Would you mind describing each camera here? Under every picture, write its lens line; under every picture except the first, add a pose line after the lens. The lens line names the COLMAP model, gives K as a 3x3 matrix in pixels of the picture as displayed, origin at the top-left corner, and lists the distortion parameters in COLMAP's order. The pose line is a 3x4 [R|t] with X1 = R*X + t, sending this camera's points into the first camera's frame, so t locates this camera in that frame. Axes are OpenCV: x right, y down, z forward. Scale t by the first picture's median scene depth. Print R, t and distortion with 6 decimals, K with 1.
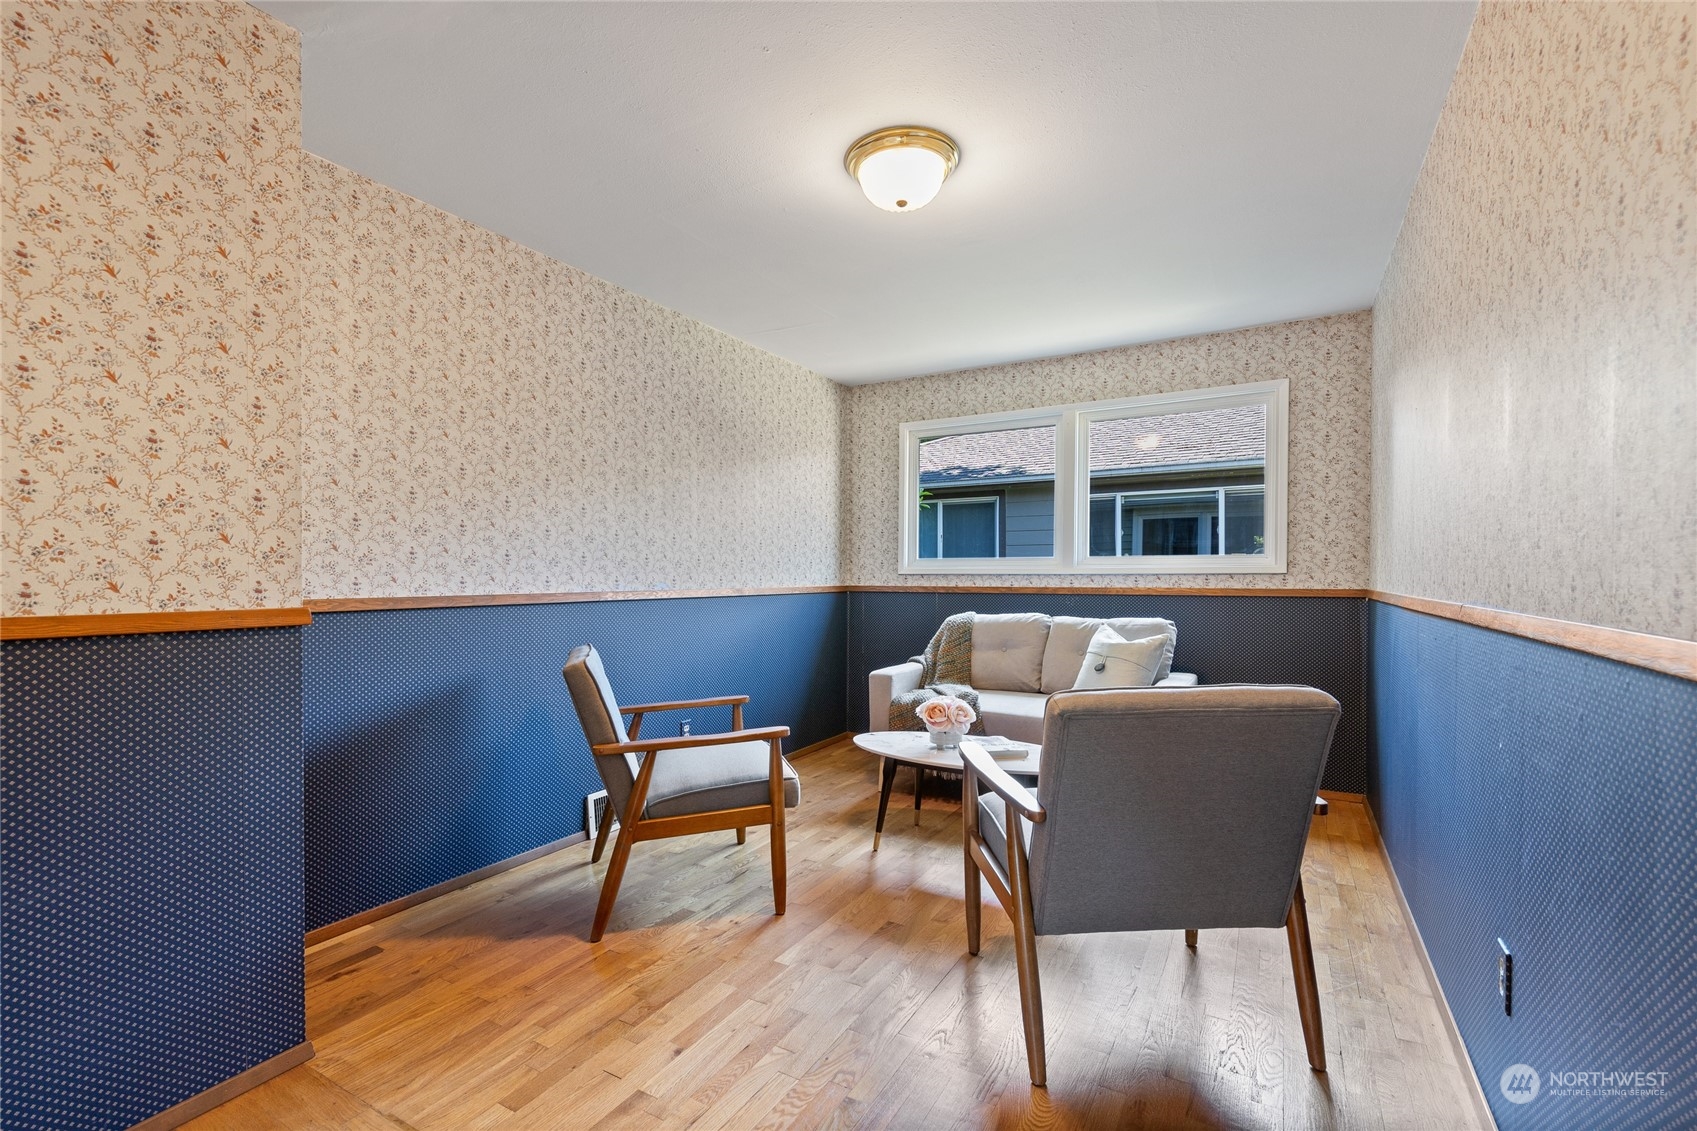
lens RADIAL K [[737.3, 0, 840.5], [0, 737.3, 564.8], [0, 0, 1]] dist [0.008235, -0.000804]
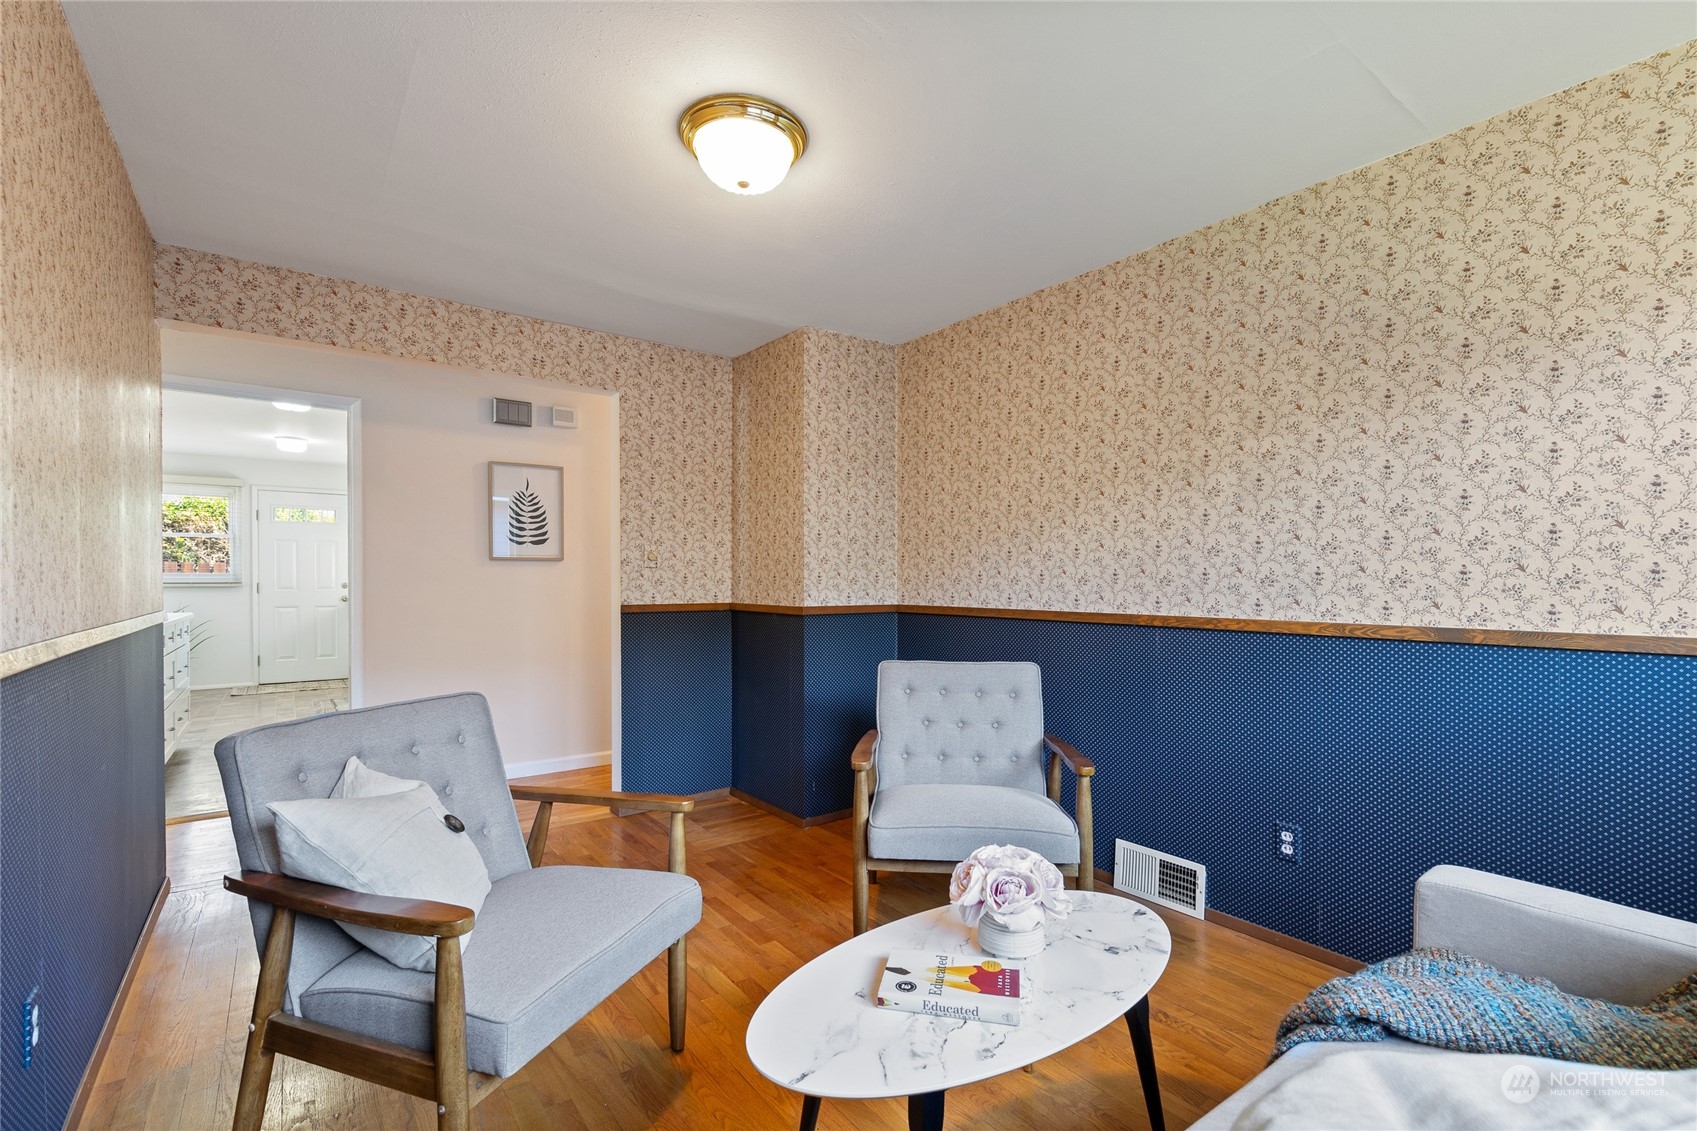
lens RADIAL K [[737.3, 0, 847.6], [0, 737.3, 580.1], [0, 0, 1]] dist [0.008235, -0.000804]
pose [[-0.372084, -0.016793, -0.928047, 0.571212], [-0.003772, 0.999855, -0.016580, 0.011404], [0.928192, -0.002668, -0.372093, 0.959623]]
